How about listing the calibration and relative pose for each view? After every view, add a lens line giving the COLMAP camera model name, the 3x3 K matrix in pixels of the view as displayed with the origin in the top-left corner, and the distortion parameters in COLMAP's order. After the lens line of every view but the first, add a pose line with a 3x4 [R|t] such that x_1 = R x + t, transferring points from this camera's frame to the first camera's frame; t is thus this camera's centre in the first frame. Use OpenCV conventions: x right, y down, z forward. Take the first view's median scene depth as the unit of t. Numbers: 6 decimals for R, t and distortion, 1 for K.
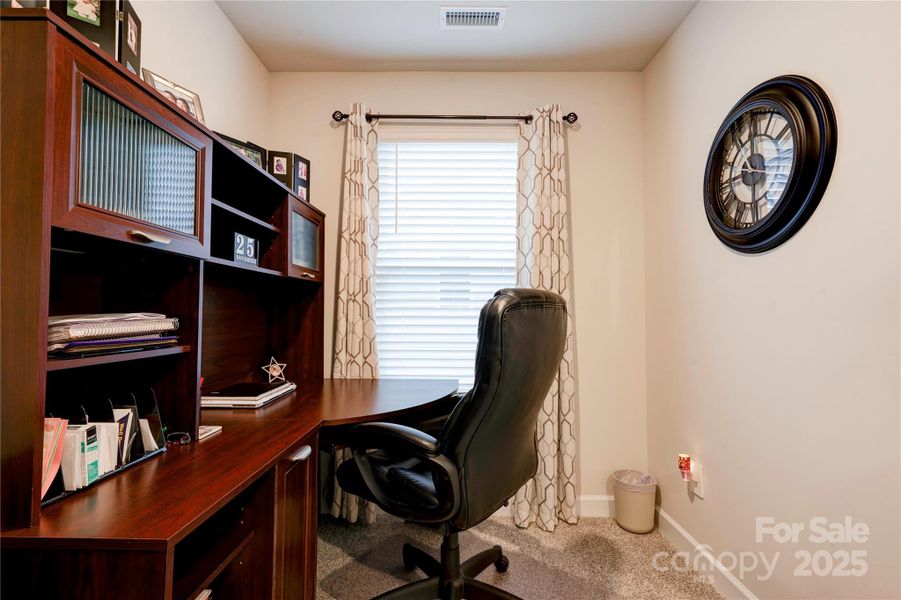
lens RADIAL K [[414.7, 0, 445.1], [0, 414.7, 299.4], [0, 0, 1]] dist [-0.002412, 0.014613]
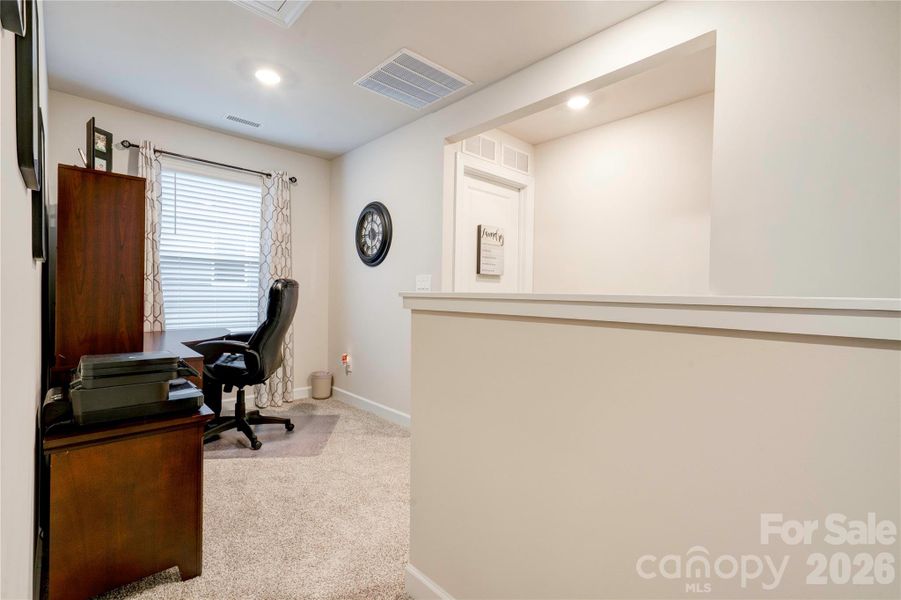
lens RADIAL K [[408.1, 0, 439.4], [0, 408.1, 296.7], [0, 0, 1]] dist [-0.003030, -0.000255]
pose [[0.737482, 0.002998, 0.675360, -0.444891], [-0.035184, 0.998803, 0.033986, -0.019716], [-0.674449, -0.048826, 0.736705, -0.790958]]
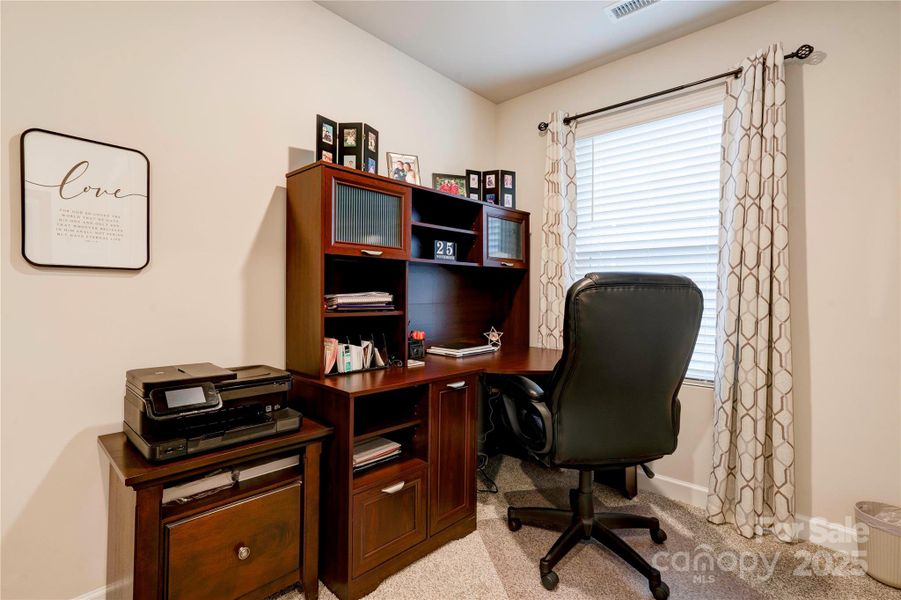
lens RADIAL K [[414.7, 0, 445.1], [0, 414.7, 299.4], [0, 0, 1]] dist [-0.002412, 0.014613]
pose [[0.749610, 0.014267, -0.661726, 0.353729], [0.014460, 0.999176, 0.037923, -0.000389], [0.661722, -0.037996, 0.748786, -0.091598]]
